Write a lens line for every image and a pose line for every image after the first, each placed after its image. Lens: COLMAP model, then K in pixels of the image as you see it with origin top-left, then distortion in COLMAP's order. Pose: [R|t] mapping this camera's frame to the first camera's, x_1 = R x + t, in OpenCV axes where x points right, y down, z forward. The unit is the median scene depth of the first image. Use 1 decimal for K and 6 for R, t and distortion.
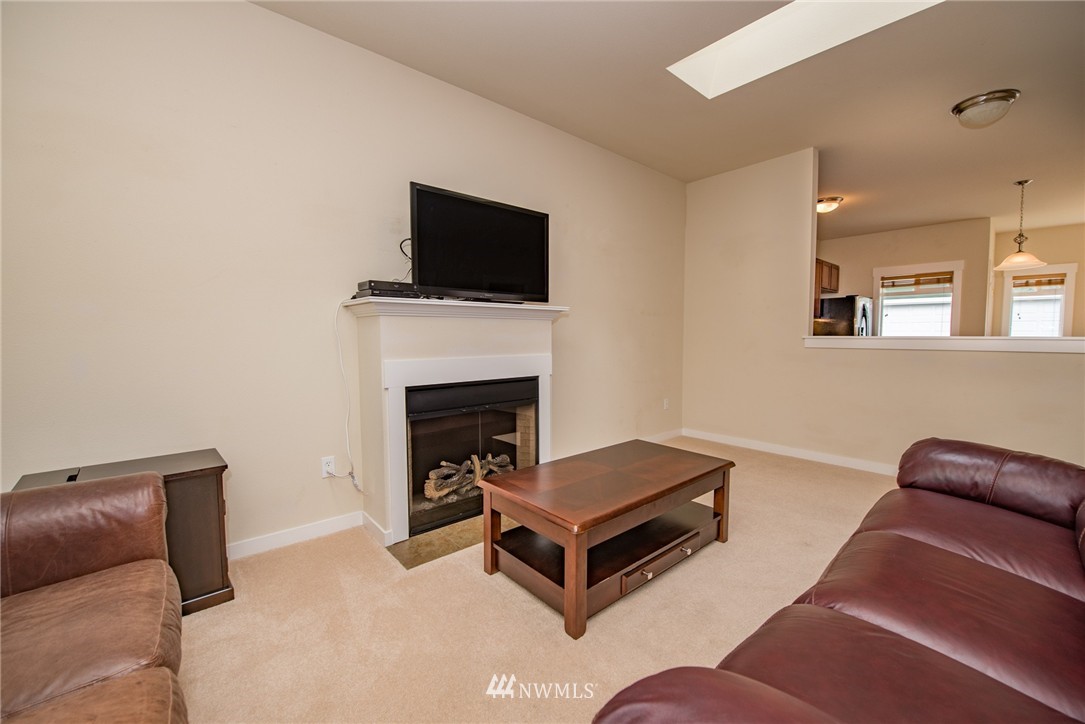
lens RADIAL K [[436.1, 0, 542.5], [0, 436.1, 362.0], [0, 0, 1]] dist [0.000408, 0.000003]
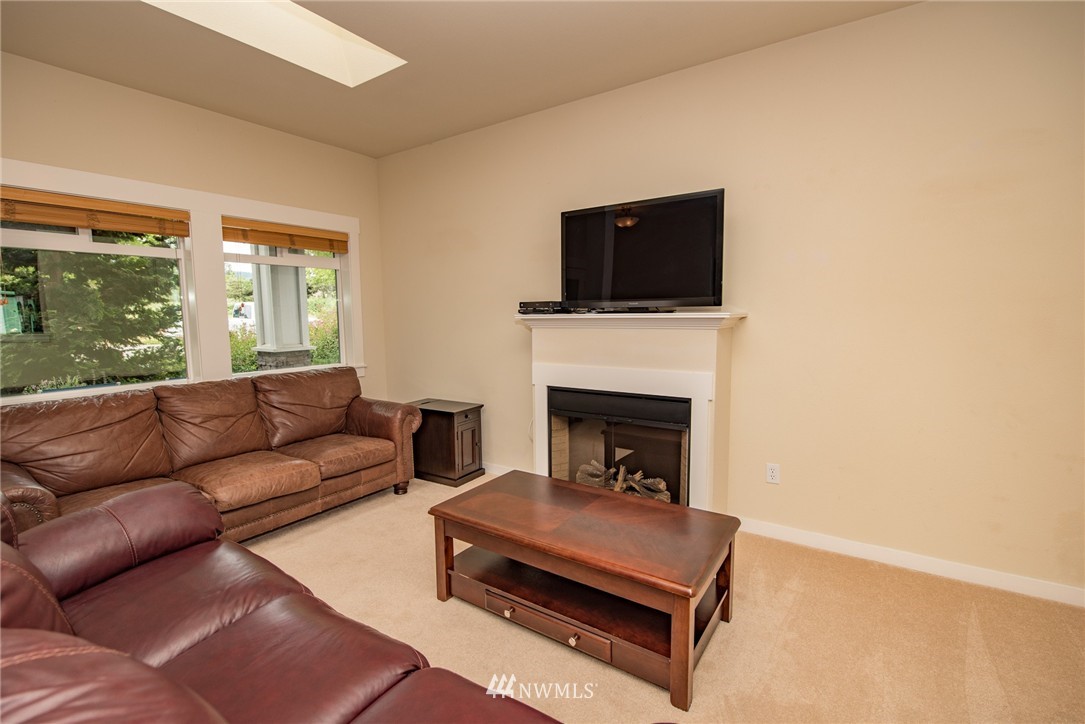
lens RADIAL K [[483.6, 0, 542.5], [0, 483.6, 362.0], [0, 0, 1]] dist [-0.000483, -0.000072]
pose [[0.245339, 0.084750, -0.965726, 0.915483], [-0.047692, 0.996020, 0.075292, -0.105111], [0.968263, 0.027585, 0.248405, 0.587988]]
